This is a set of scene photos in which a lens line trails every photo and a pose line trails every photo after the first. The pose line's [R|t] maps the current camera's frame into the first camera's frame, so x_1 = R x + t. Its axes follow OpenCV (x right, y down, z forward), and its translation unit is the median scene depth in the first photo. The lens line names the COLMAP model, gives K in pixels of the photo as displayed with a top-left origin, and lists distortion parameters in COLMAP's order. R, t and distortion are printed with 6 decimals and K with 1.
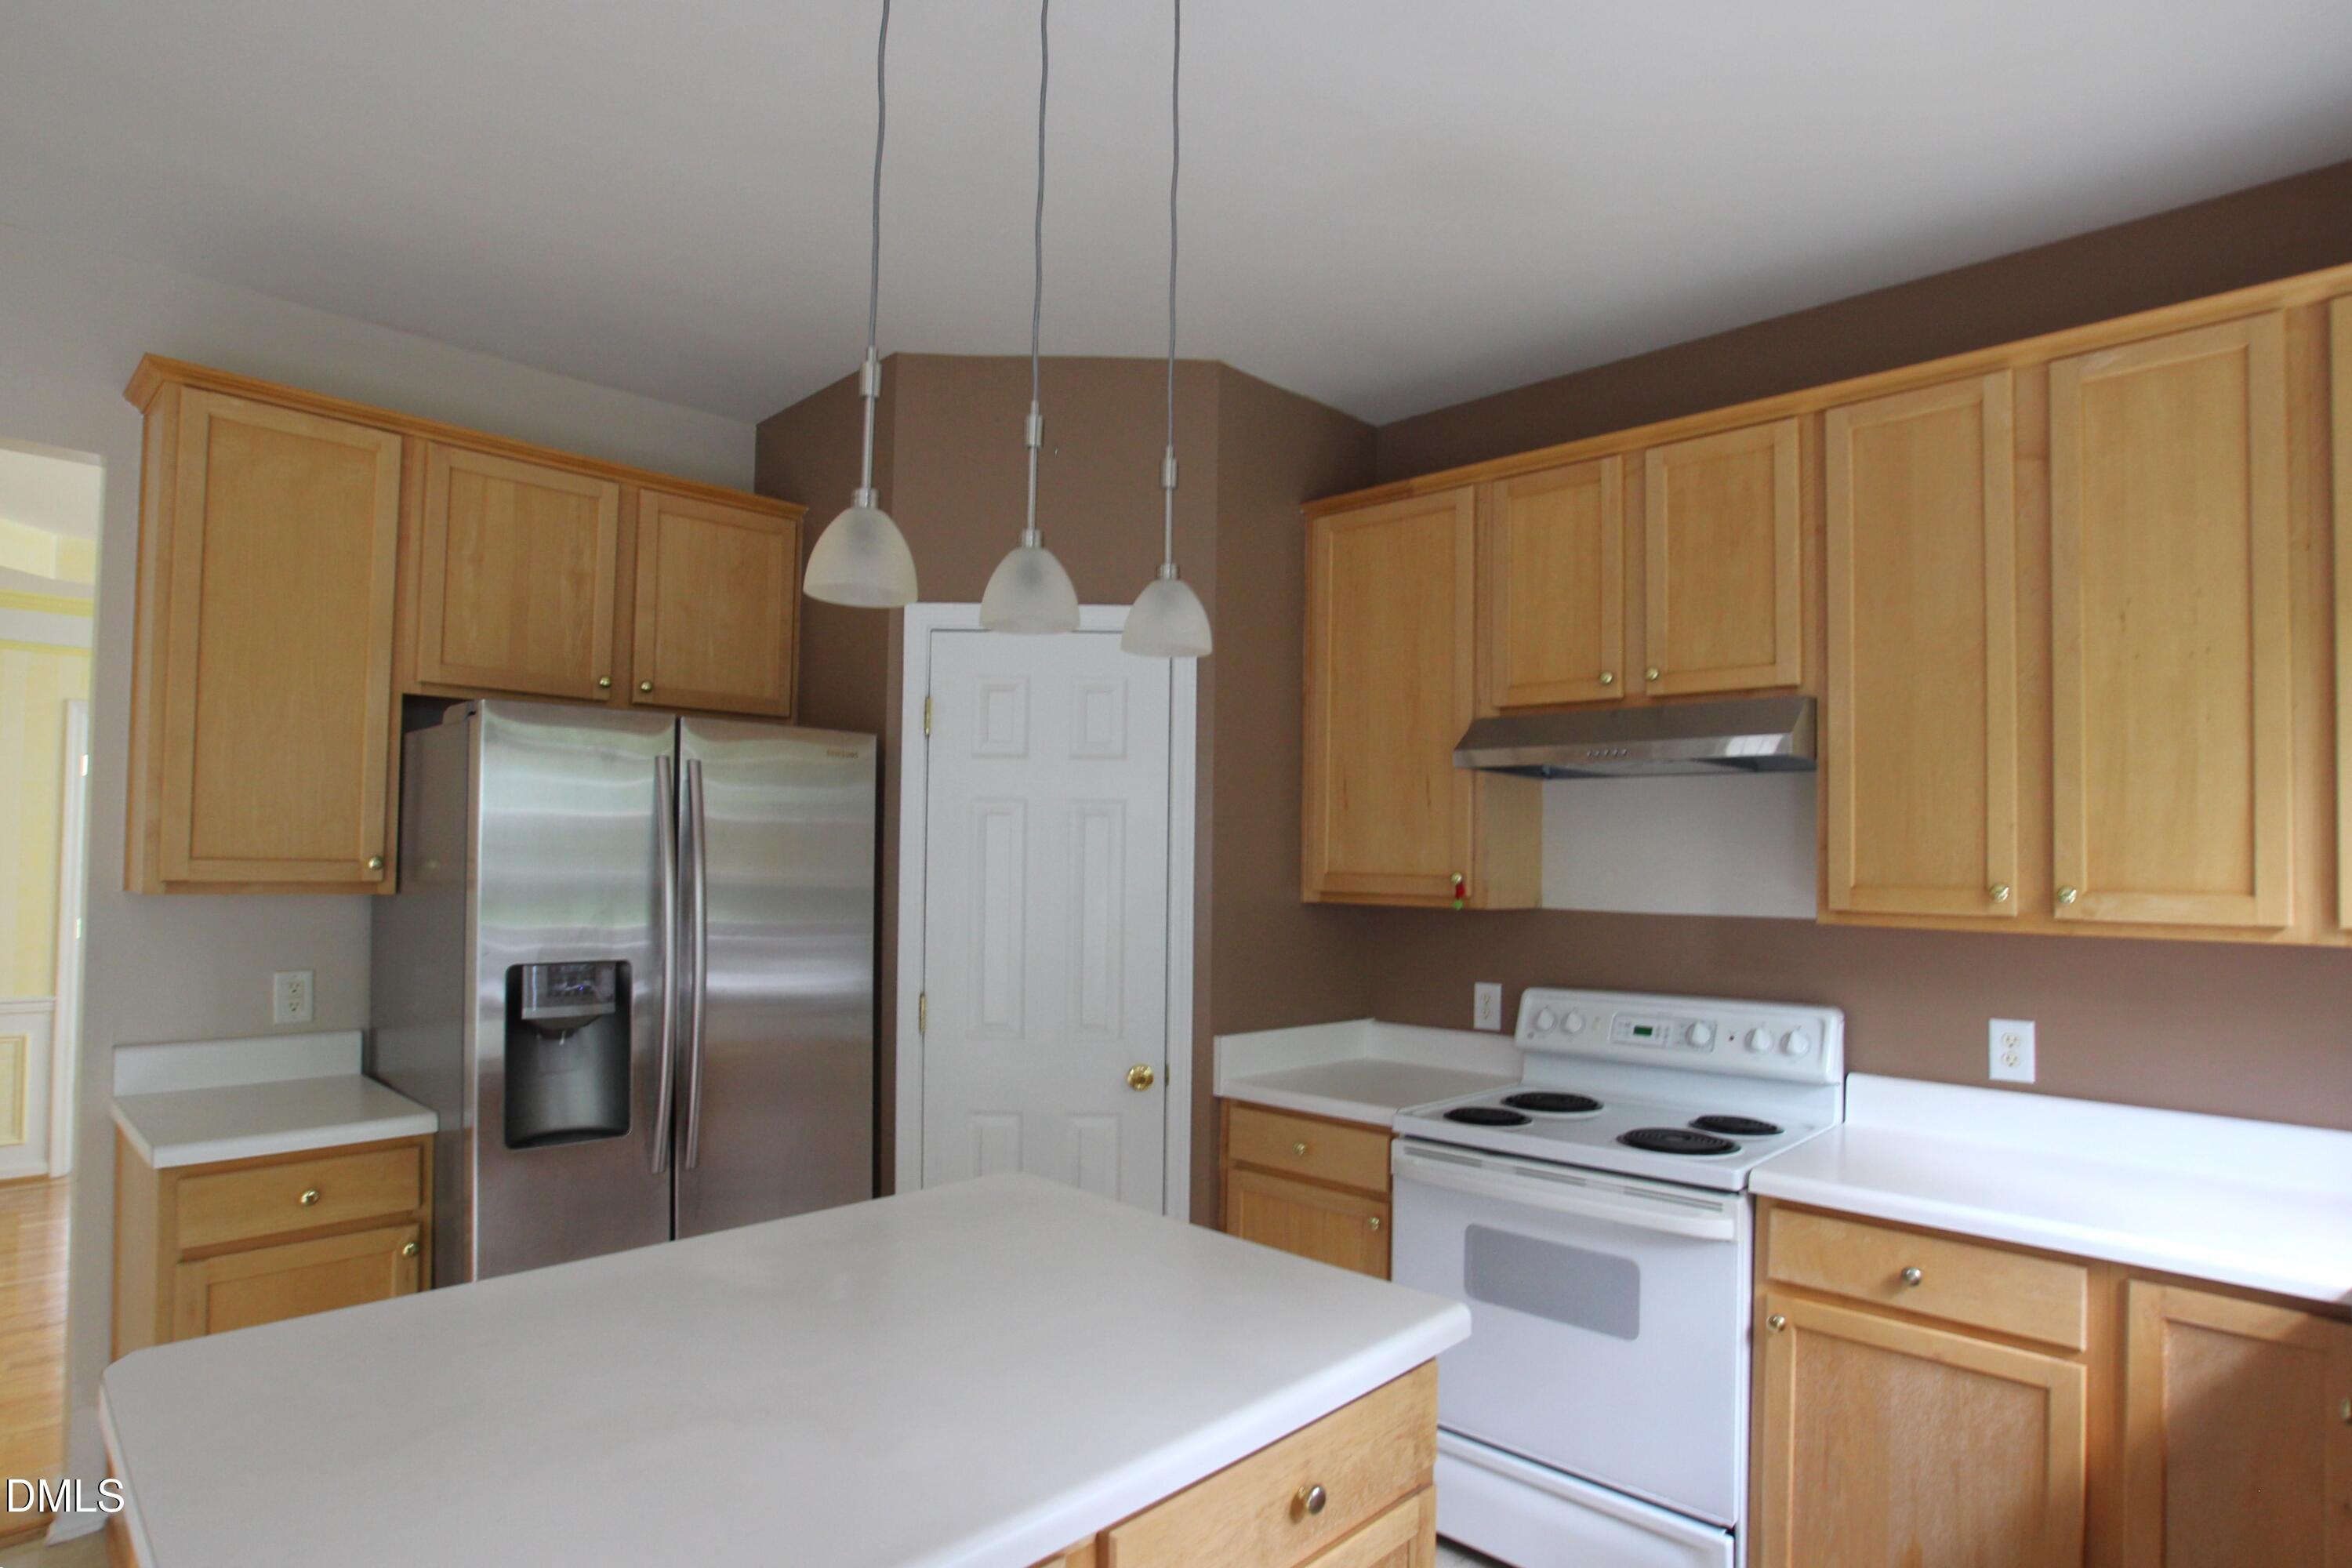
lens RADIAL K [[1249.5, 0, 1143.7], [0, 1249.5, 814.2], [0, 0, 1]] dist [-0.048872, 0.011203]
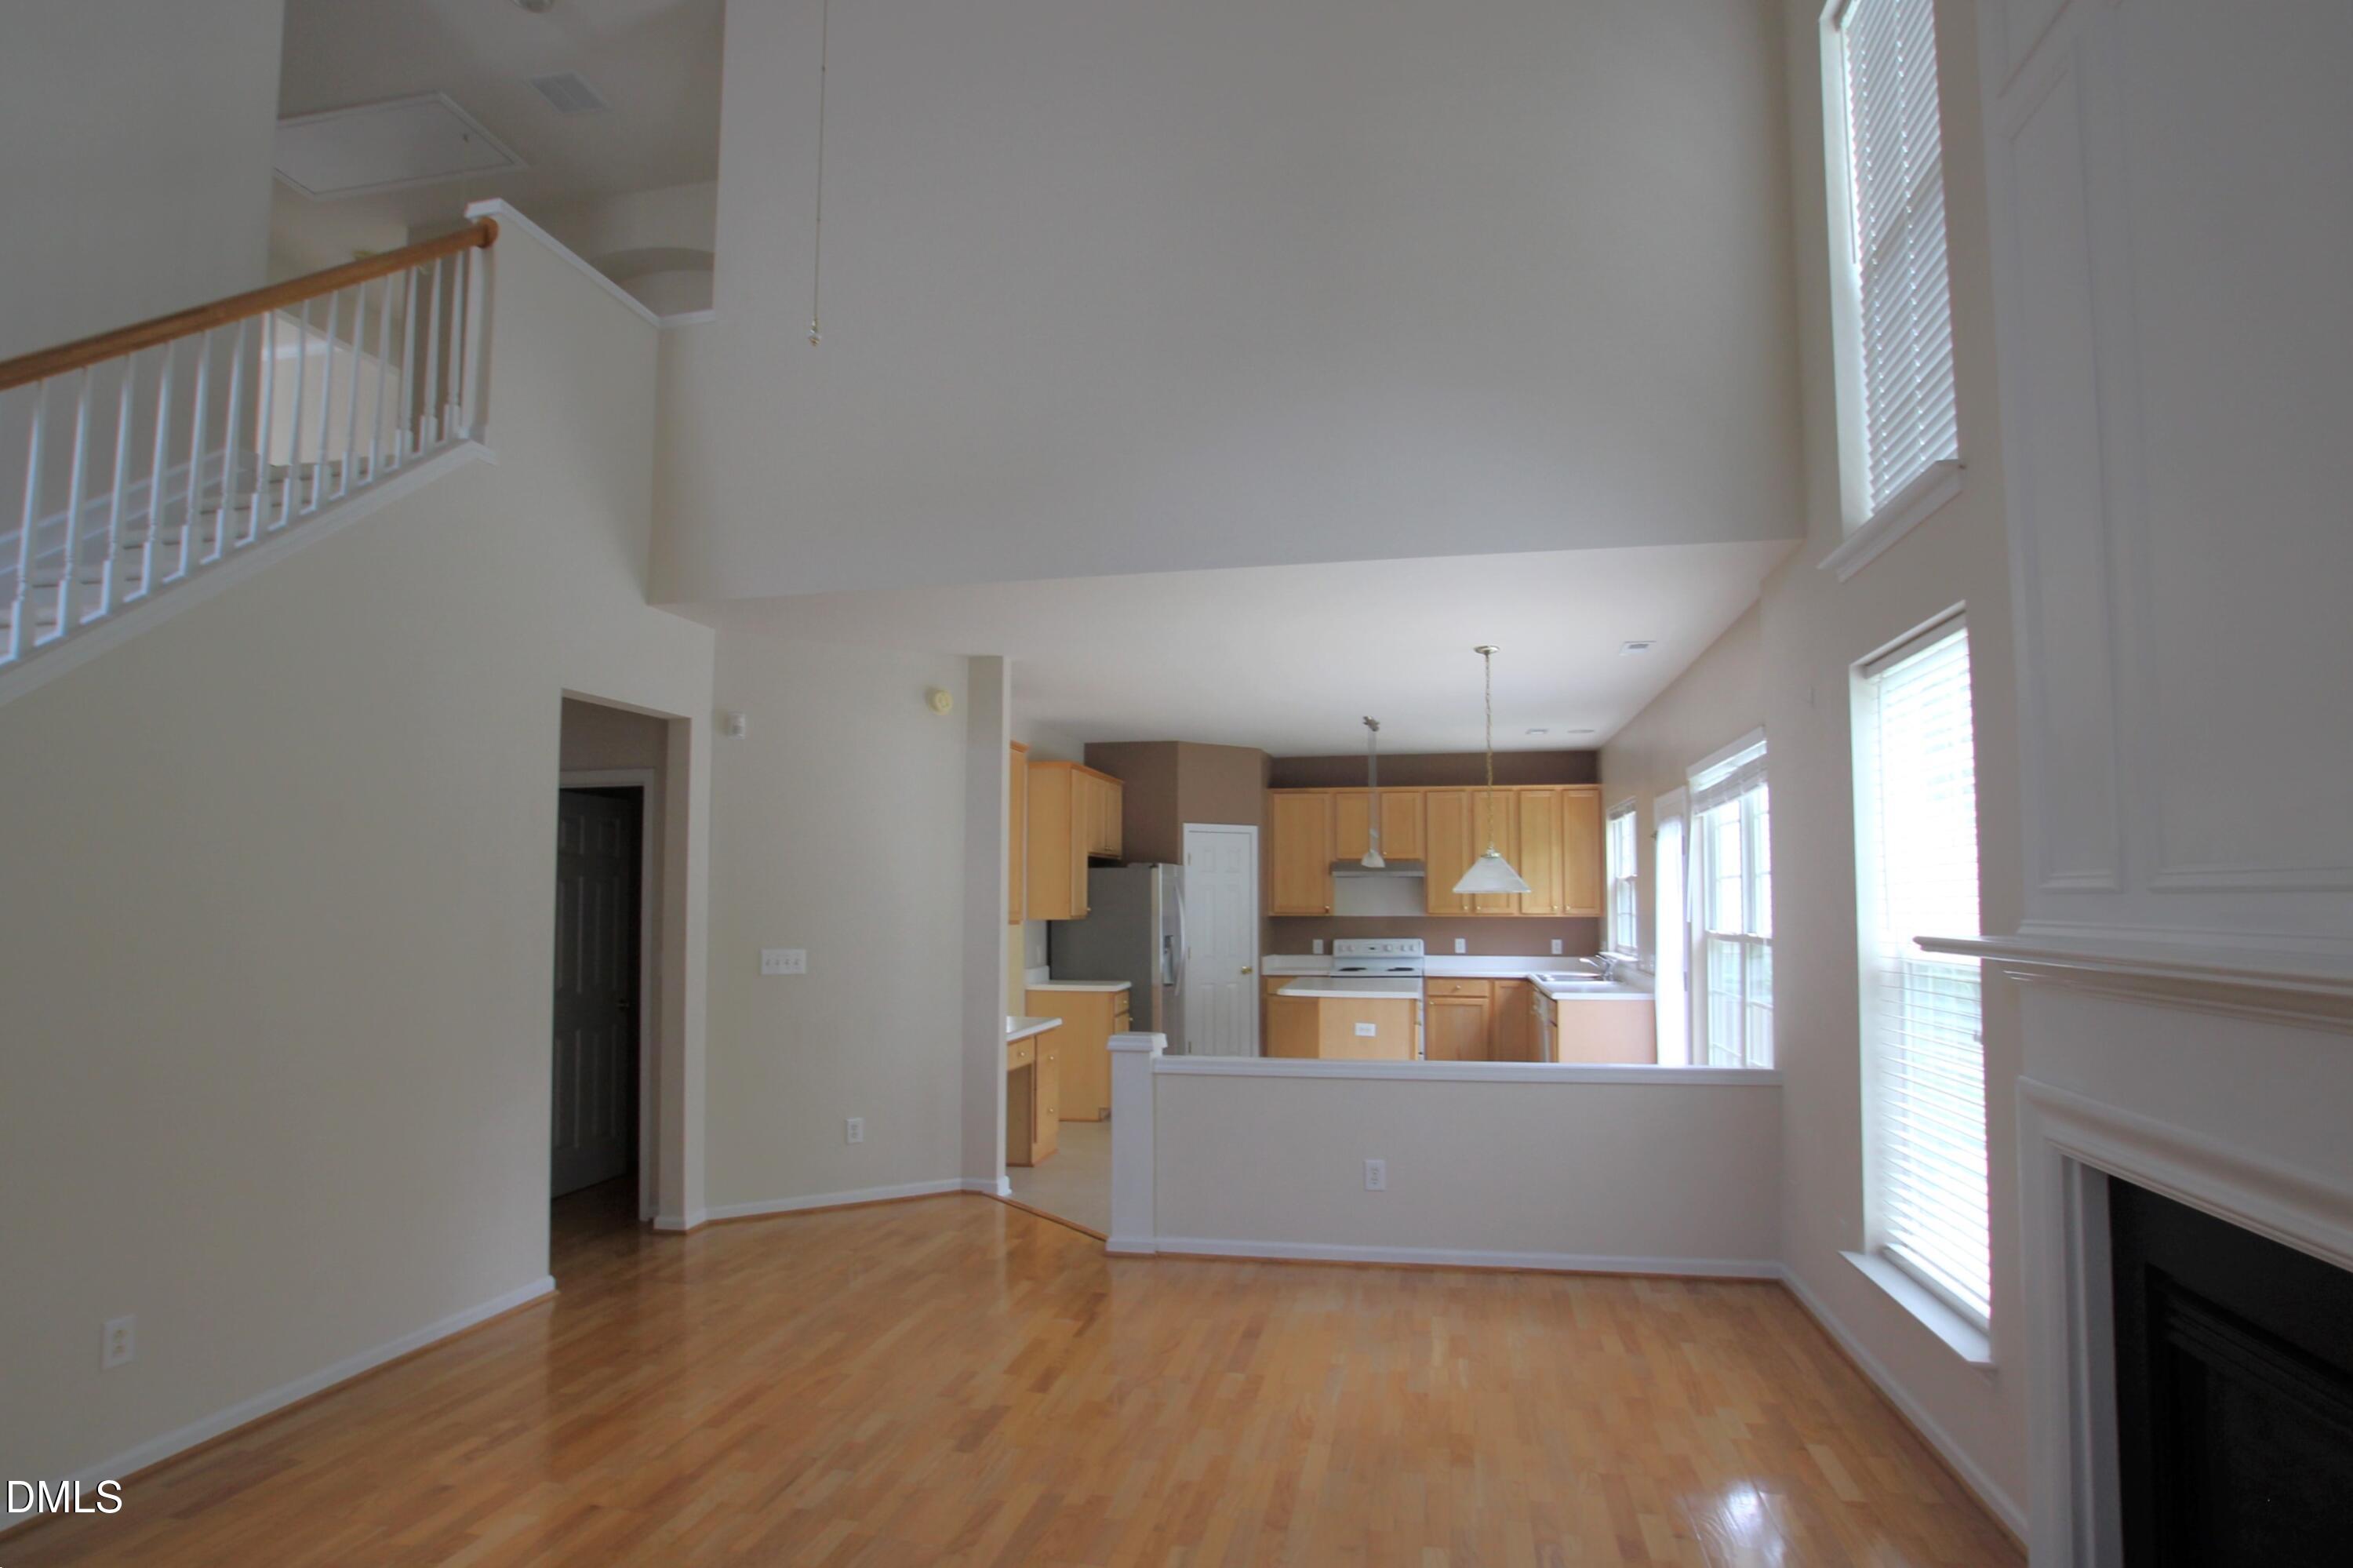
lens RADIAL K [[1250.0, 0, 1154.2], [0, 1250.0, 823.5], [0, 0, 1]] dist [-0.048872, 0.011203]
pose [[0.848540, 0.018297, 0.528815, -2.210503], [-0.008102, 0.999734, -0.021591, -0.114350], [-0.529070, 0.014036, 0.848462, -1.880611]]
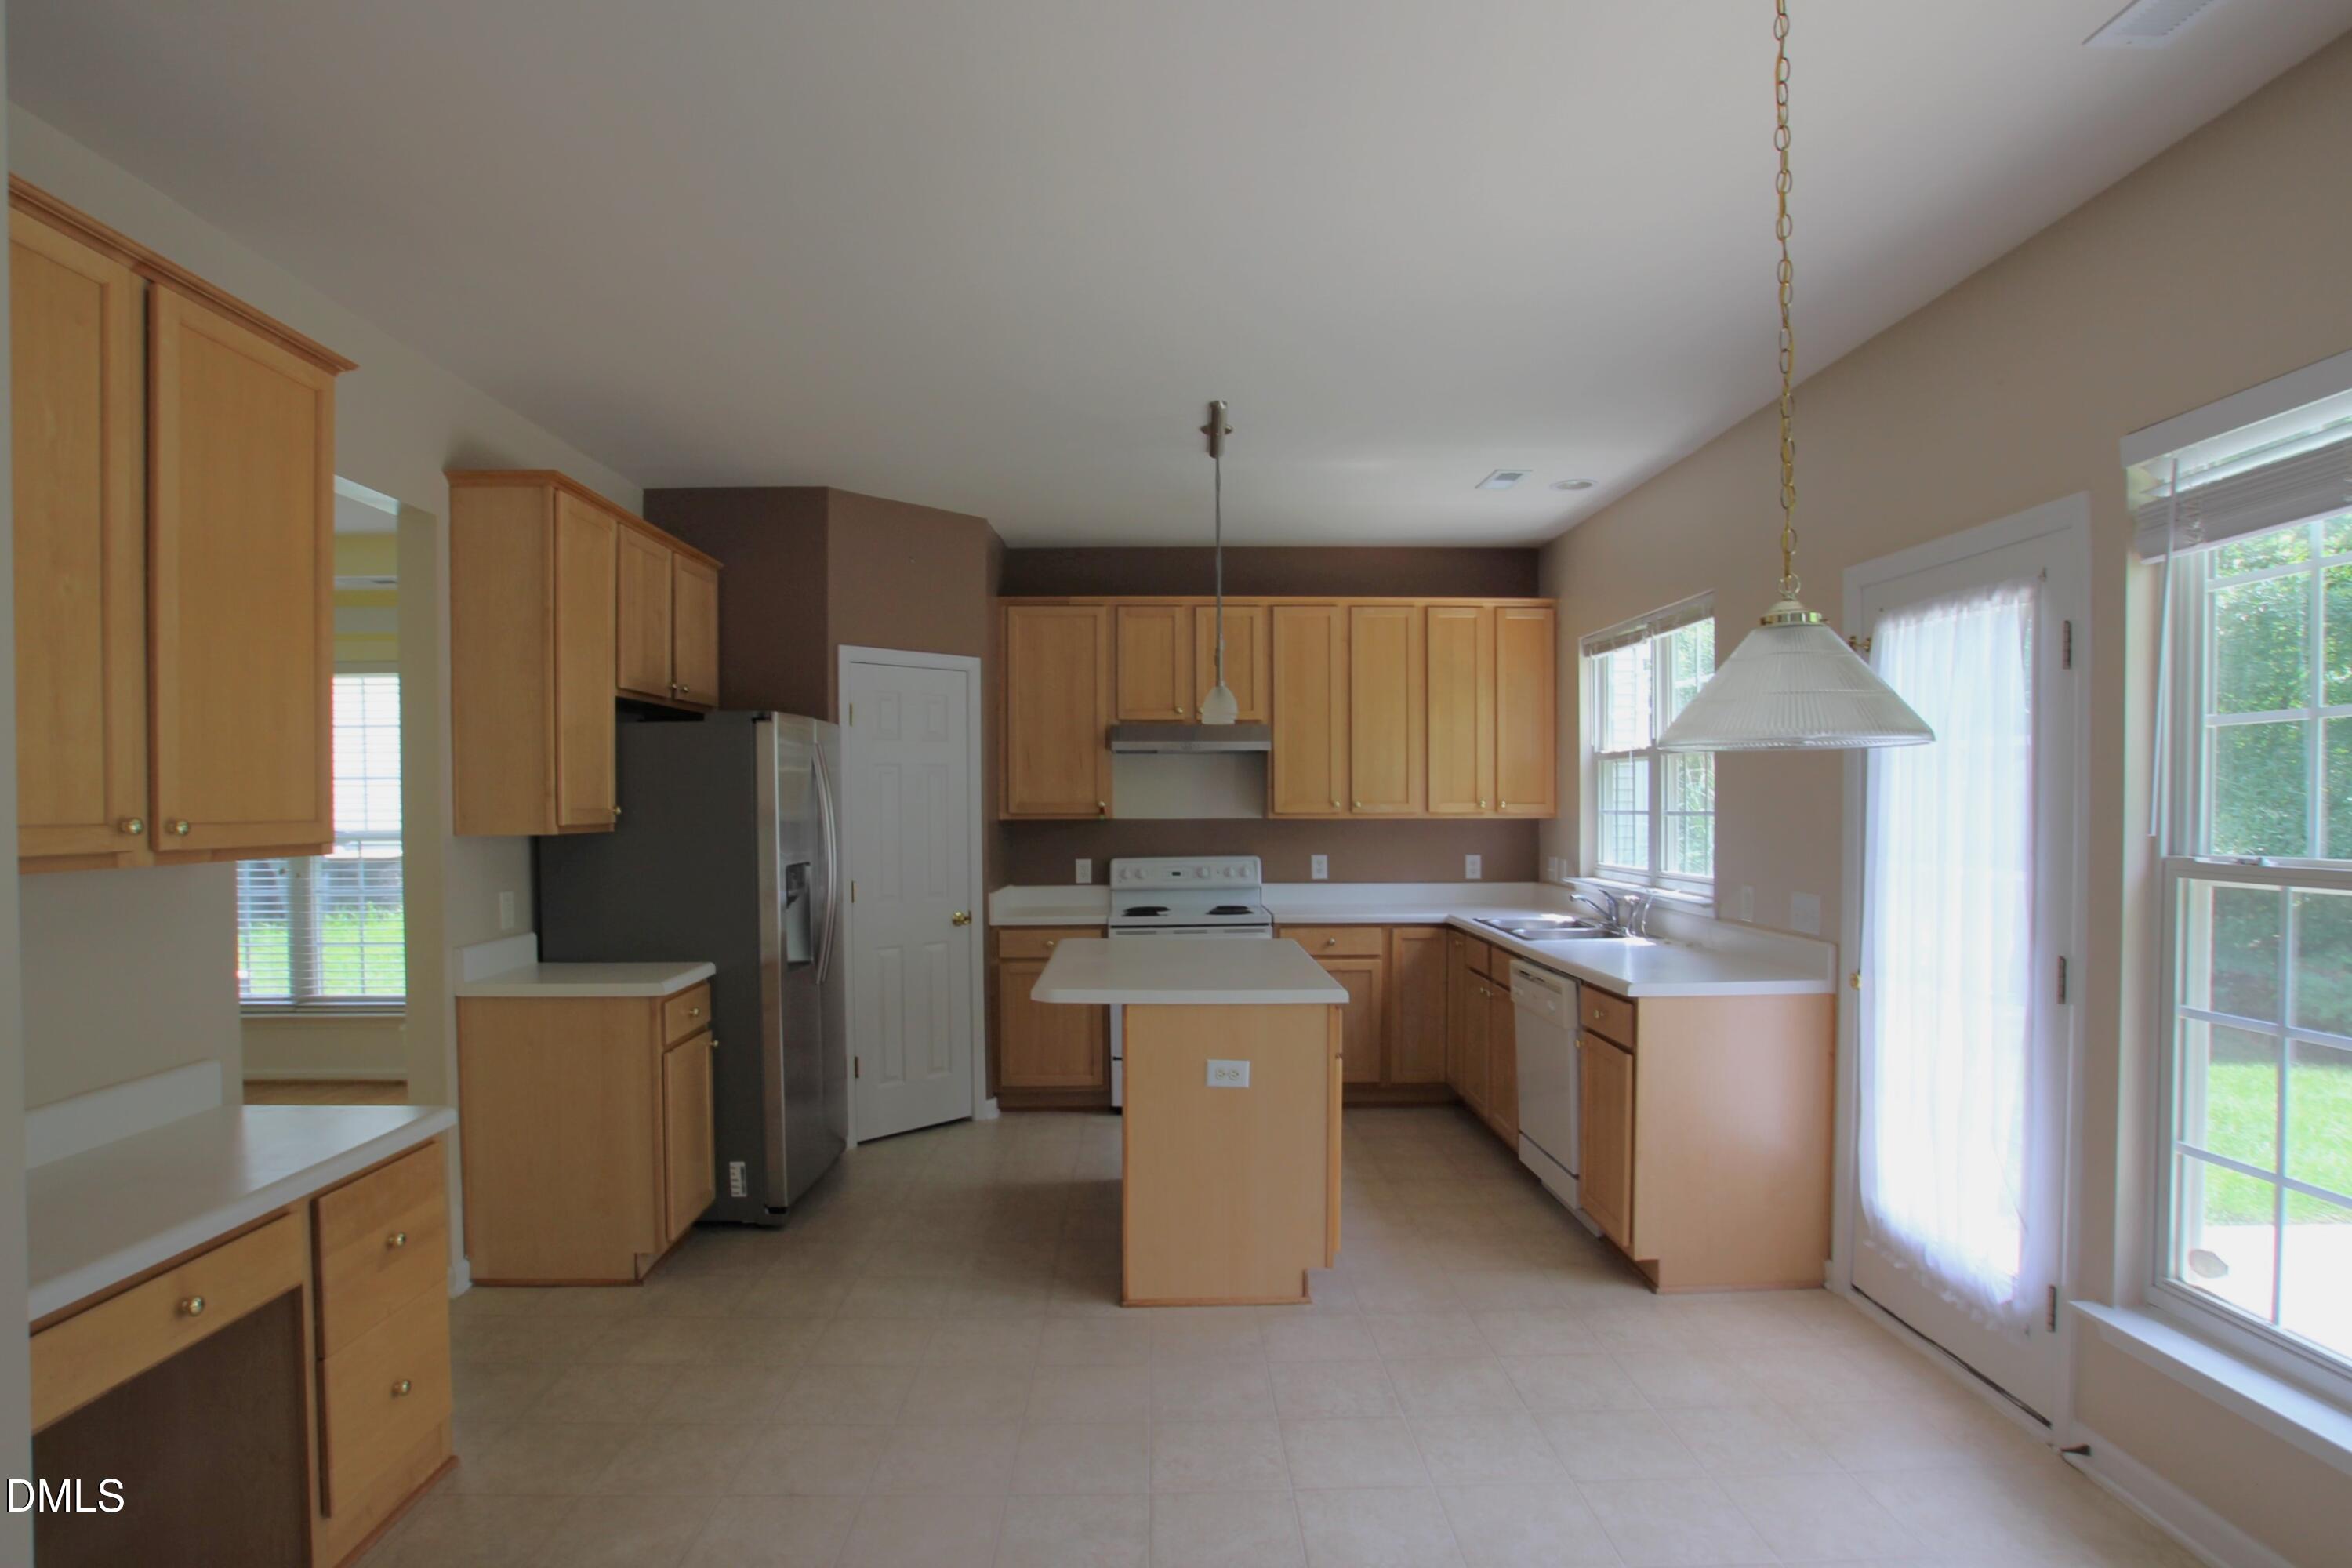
lens RADIAL K [[1249.5, 0, 1161.7], [0, 1249.5, 798.1], [0, 0, 1]] dist [-0.048872, 0.011203]
pose [[0.702677, -0.018343, 0.711273, -1.223874], [-0.011792, 0.999230, 0.037418, -0.038647], [-0.711411, -0.034680, 0.701920, -0.527718]]
